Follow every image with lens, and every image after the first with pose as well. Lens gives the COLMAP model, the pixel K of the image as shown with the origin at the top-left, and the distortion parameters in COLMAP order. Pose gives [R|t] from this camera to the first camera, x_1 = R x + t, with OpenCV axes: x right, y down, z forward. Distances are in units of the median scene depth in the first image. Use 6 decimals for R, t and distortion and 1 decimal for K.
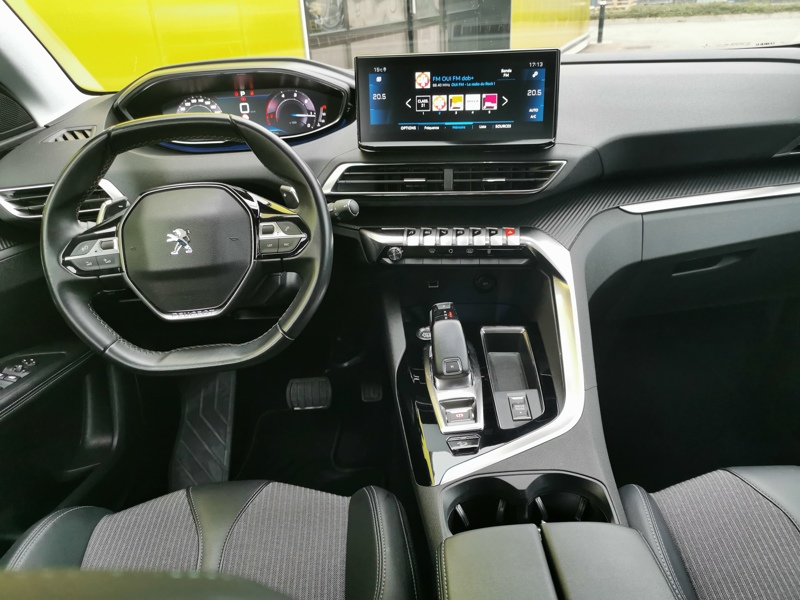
lens RADIAL K [[629.7, 0, 397.3], [0, 629.7, 303.1], [0, 0, 1]] dist [0.015726, -0.027571]
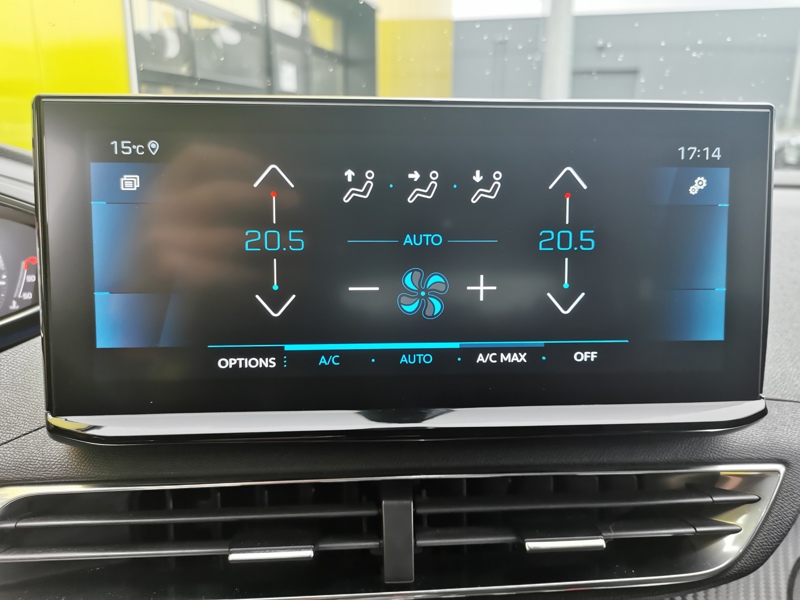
lens RADIAL K [[629.7, 0, 403.3], [0, 629.7, 297.9], [0, 0, 1]] dist [0.015726, -0.027571]
pose [[0.975706, 0.001370, 0.219081, 0.023705], [0.044412, 0.977982, -0.203910, -0.250612], [-0.214536, 0.208686, 0.954161, 0.738287]]
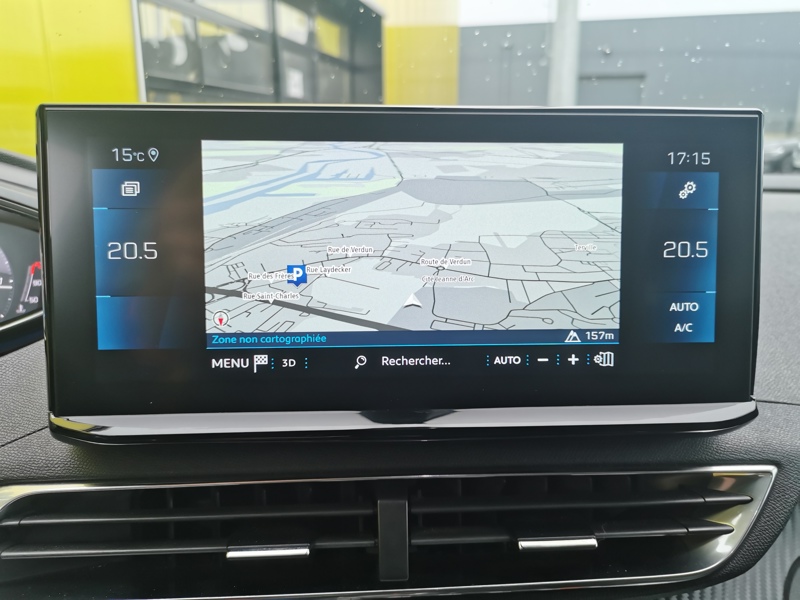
lens RADIAL K [[629.7, 0, 403.5], [0, 629.7, 298.4], [0, 0, 1]] dist [0.015726, -0.027571]
pose [[0.978038, 0.002144, 0.208416, 0.028044], [0.042982, 0.976379, -0.211748, -0.248128], [-0.203947, 0.216056, 0.954843, 0.732075]]
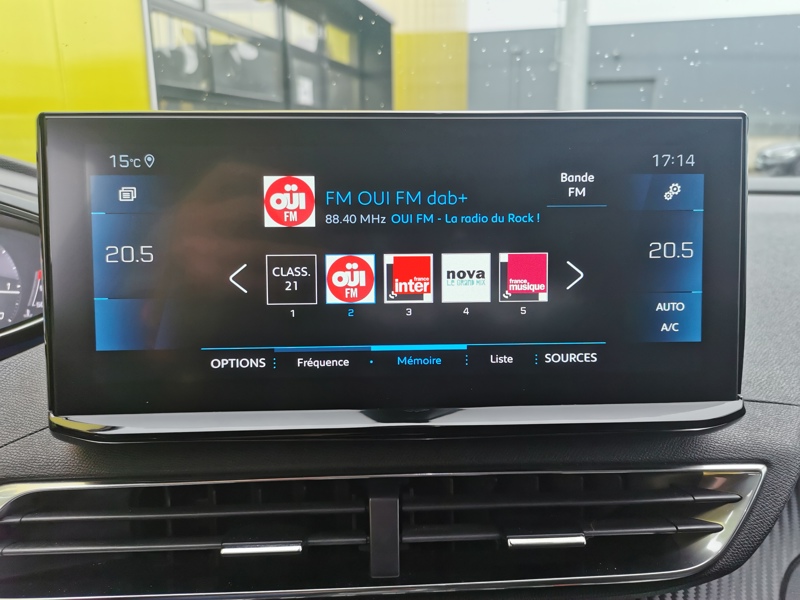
lens RADIAL K [[629.7, 0, 404.4], [0, 629.7, 298.1], [0, 0, 1]] dist [0.015726, -0.027571]
pose [[0.981380, -0.000138, 0.192078, 0.036464], [0.043547, 0.974121, -0.221793, -0.244413], [-0.187077, 0.226028, 0.955988, 0.724901]]
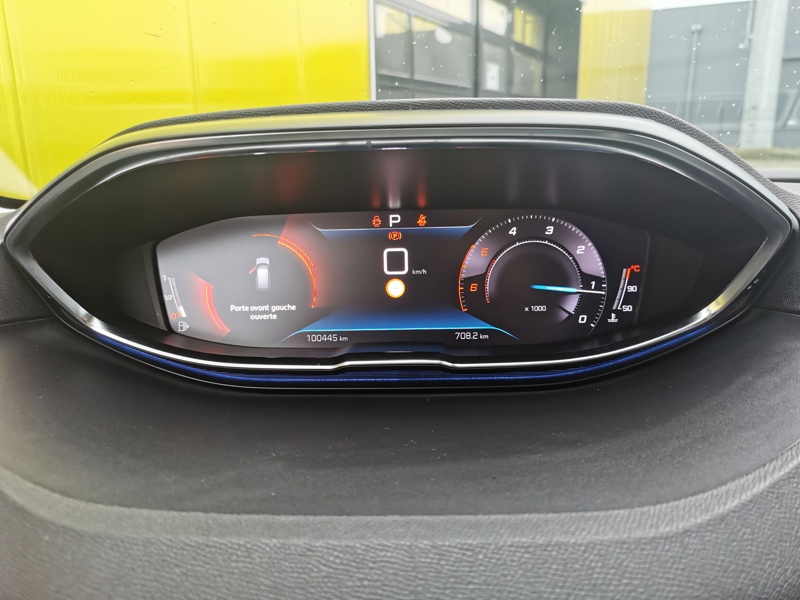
lens RADIAL K [[629.7, 0, 397.1], [0, 629.7, 301.1], [0, 0, 1]] dist [0.015726, -0.027571]
pose [[0.998752, 0.044191, -0.023259, -0.291449], [-0.047966, 0.978497, -0.200604, -0.275314], [0.013894, 0.201470, 0.979396, 0.840843]]
